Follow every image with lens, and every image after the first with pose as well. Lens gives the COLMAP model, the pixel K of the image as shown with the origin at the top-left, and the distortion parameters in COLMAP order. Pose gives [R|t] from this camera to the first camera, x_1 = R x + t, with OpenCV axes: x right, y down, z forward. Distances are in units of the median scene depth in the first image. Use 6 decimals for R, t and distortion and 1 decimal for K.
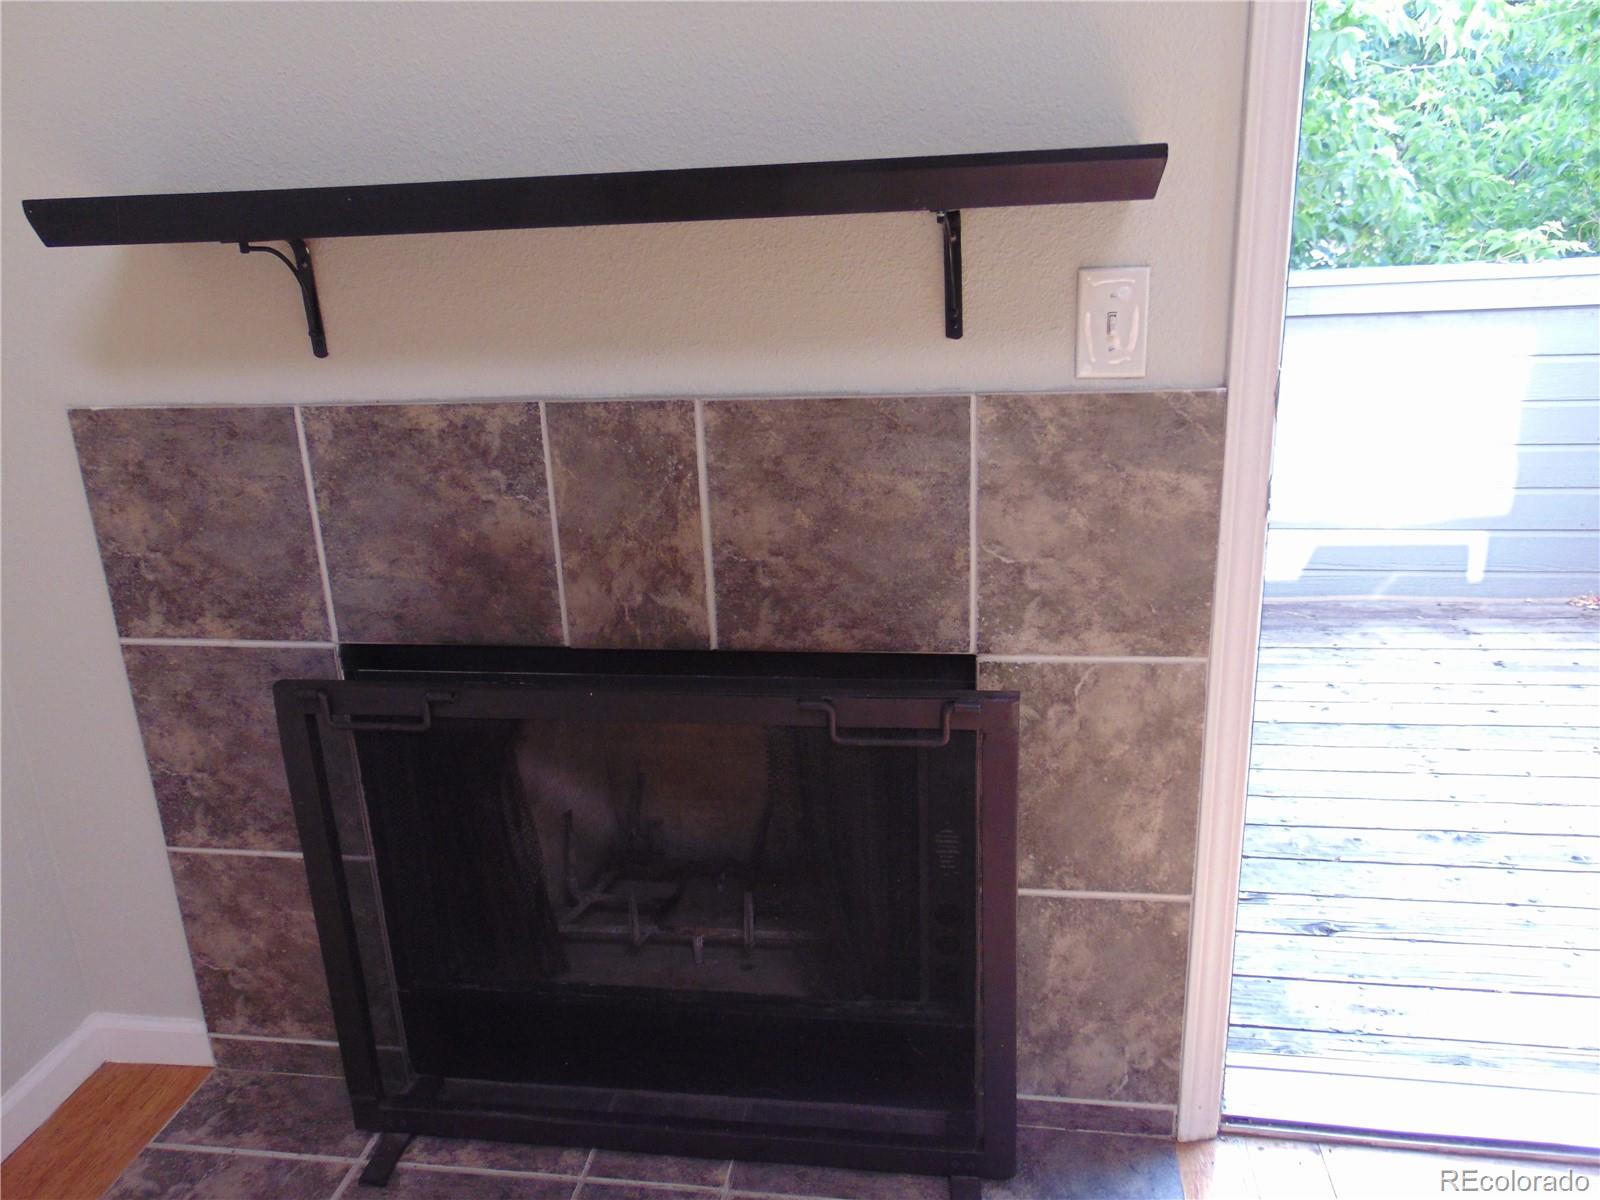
lens RADIAL K [[1211.7, 0, 799.0], [0, 1211.7, 593.4], [0, 0, 1]] dist [-0.038412, 0.097325]
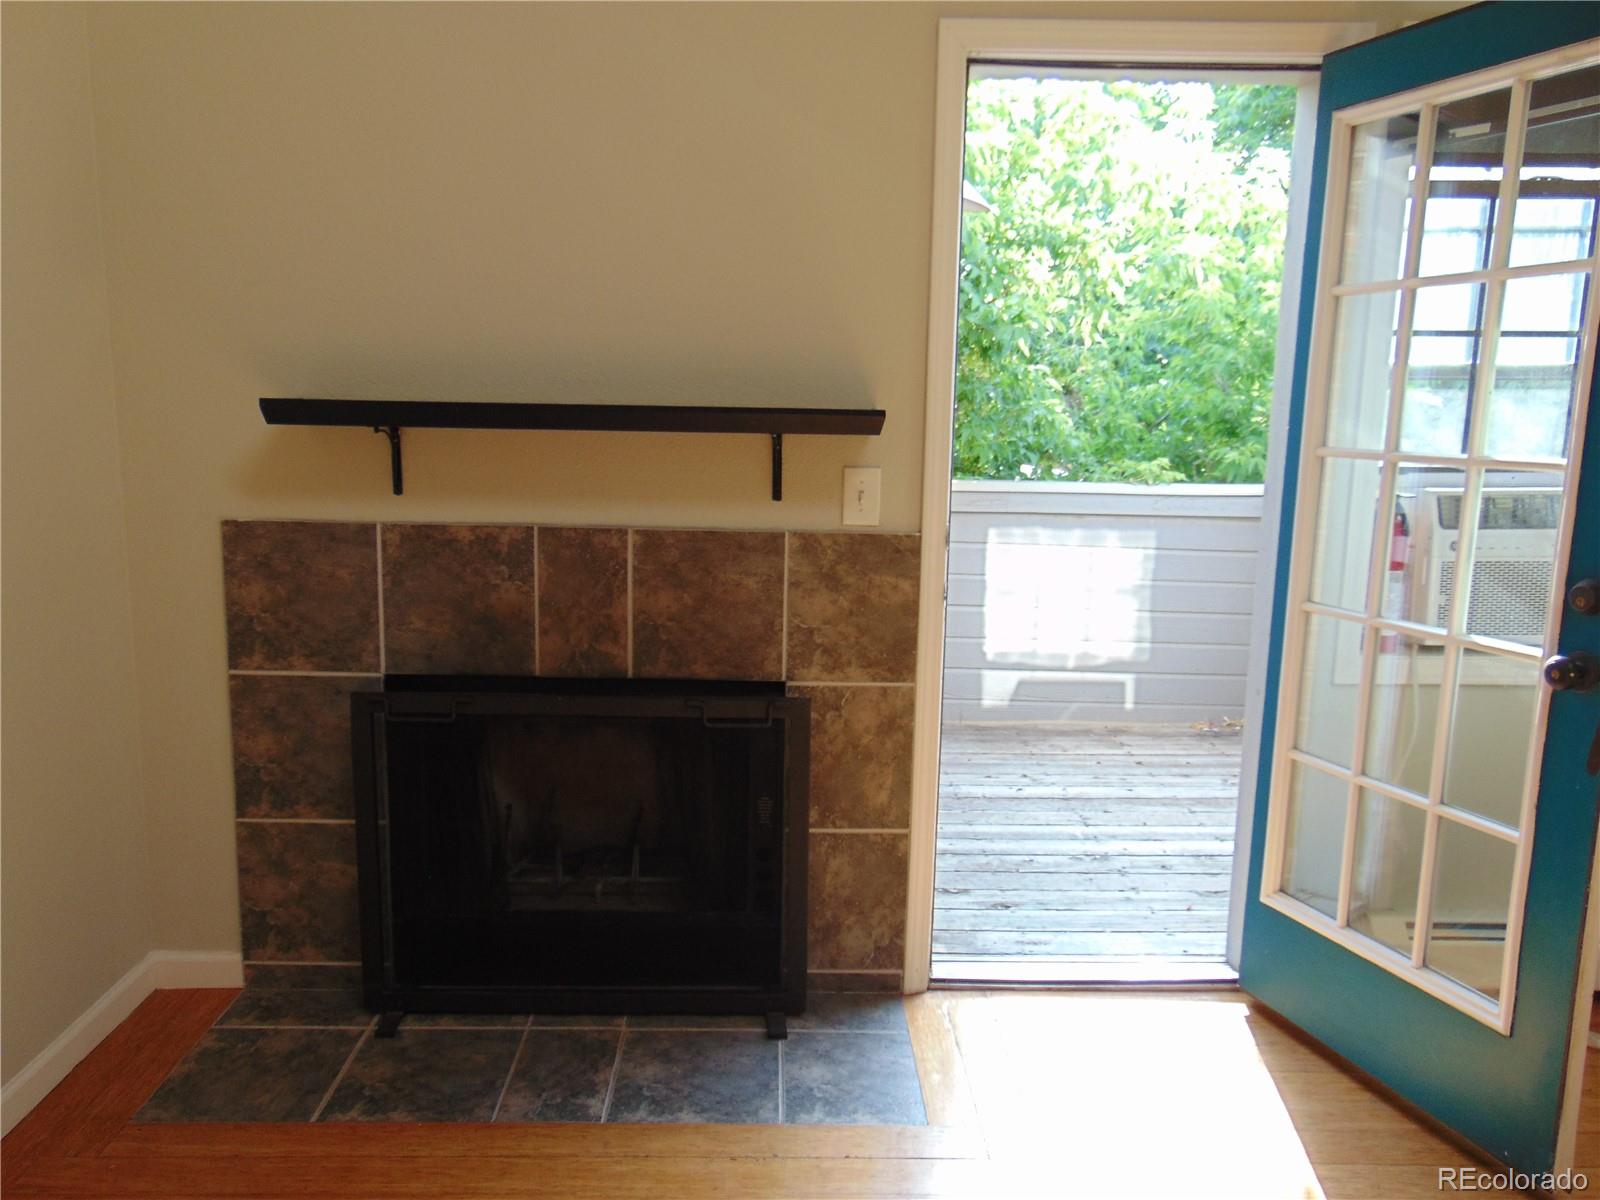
lens RADIAL K [[1211.7, 0, 799.0], [0, 1211.7, 593.4], [0, 0, 1]] dist [-0.038412, 0.097325]
pose [[0.982206, 0.034878, 0.184540, -0.149327], [-0.005417, 0.987457, -0.157798, 0.187954], [-0.187729, 0.153990, 0.970075, -0.659342]]
